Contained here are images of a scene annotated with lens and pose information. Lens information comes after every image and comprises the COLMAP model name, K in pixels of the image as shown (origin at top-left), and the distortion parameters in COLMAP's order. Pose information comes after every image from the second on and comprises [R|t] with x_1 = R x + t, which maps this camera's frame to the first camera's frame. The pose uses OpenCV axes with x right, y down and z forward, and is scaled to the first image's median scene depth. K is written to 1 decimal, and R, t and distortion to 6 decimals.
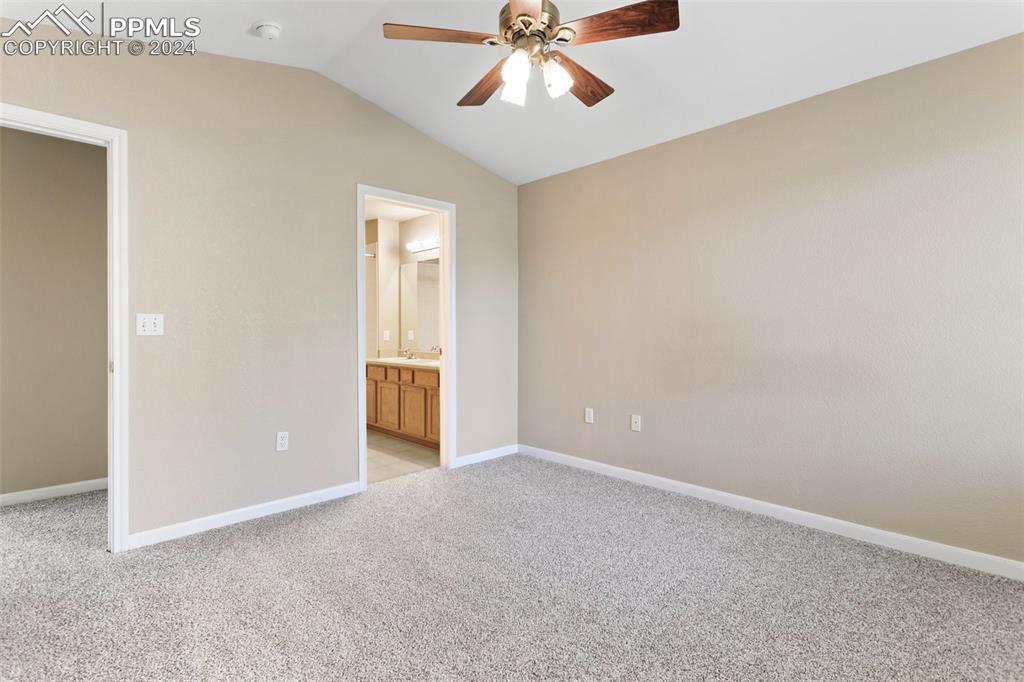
lens RADIAL K [[486.3, 0, 512.0], [0, 486.3, 337.9], [0, 0, 1]] dist [0.003001, 0.001894]
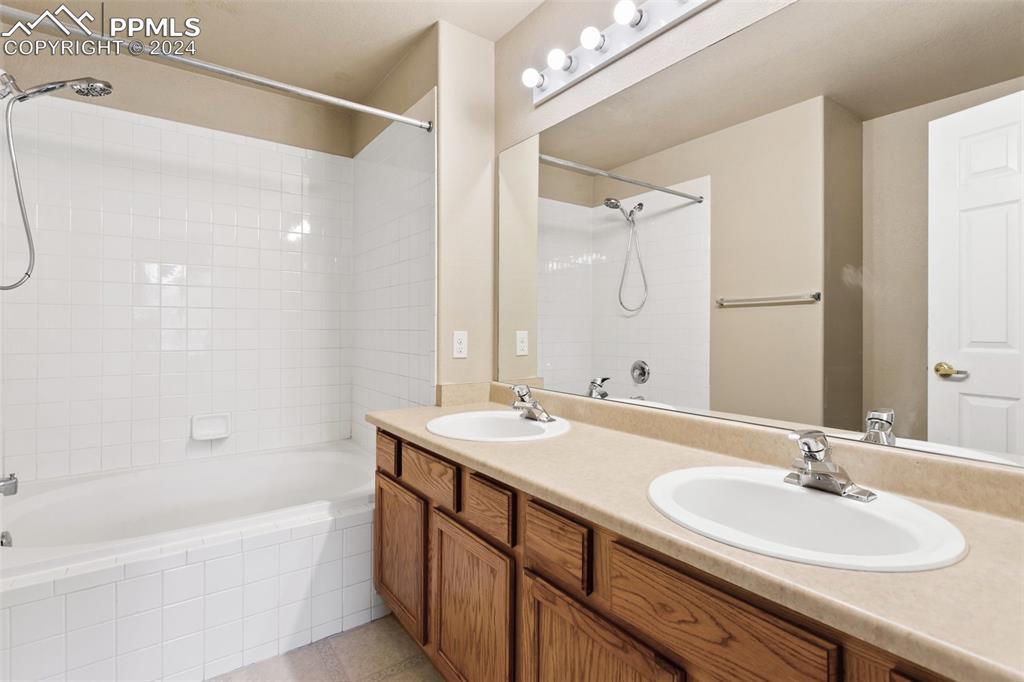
lens RADIAL K [[486.3, 0, 512.7], [0, 486.3, 334.1], [0, 0, 1]] dist [0.003001, 0.001894]
pose [[0.989988, 0.004815, -0.141069, -0.170981], [-0.005767, 0.999963, -0.006339, -0.010481], [0.141033, 0.007089, 0.989979, 0.657052]]
